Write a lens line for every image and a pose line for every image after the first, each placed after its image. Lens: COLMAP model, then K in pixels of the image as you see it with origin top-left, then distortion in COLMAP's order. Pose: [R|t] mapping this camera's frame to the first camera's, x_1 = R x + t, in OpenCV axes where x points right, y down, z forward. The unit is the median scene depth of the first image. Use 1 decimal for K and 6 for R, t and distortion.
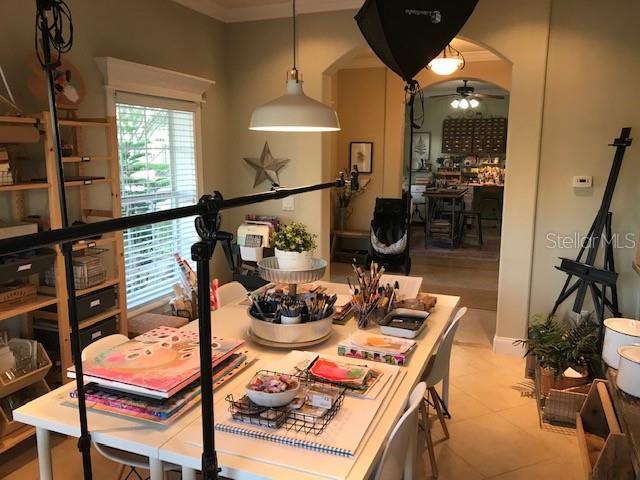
lens RADIAL K [[534.2, 0, 318.0], [0, 534.2, 242.6], [0, 0, 1]] dist [0.017643, -0.000448]
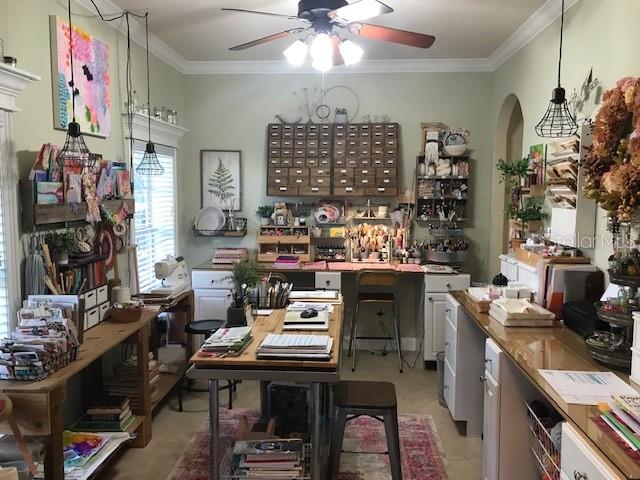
lens RADIAL K [[534.2, 0, 322.6], [0, 534.2, 239.1], [0, 0, 1]] dist [0.017643, -0.000448]
pose [[0.950812, -0.028417, 0.308463, 0.135560], [0.050127, 0.996774, -0.062685, -0.100313], [-0.305687, 0.075064, 0.949169, 0.560106]]
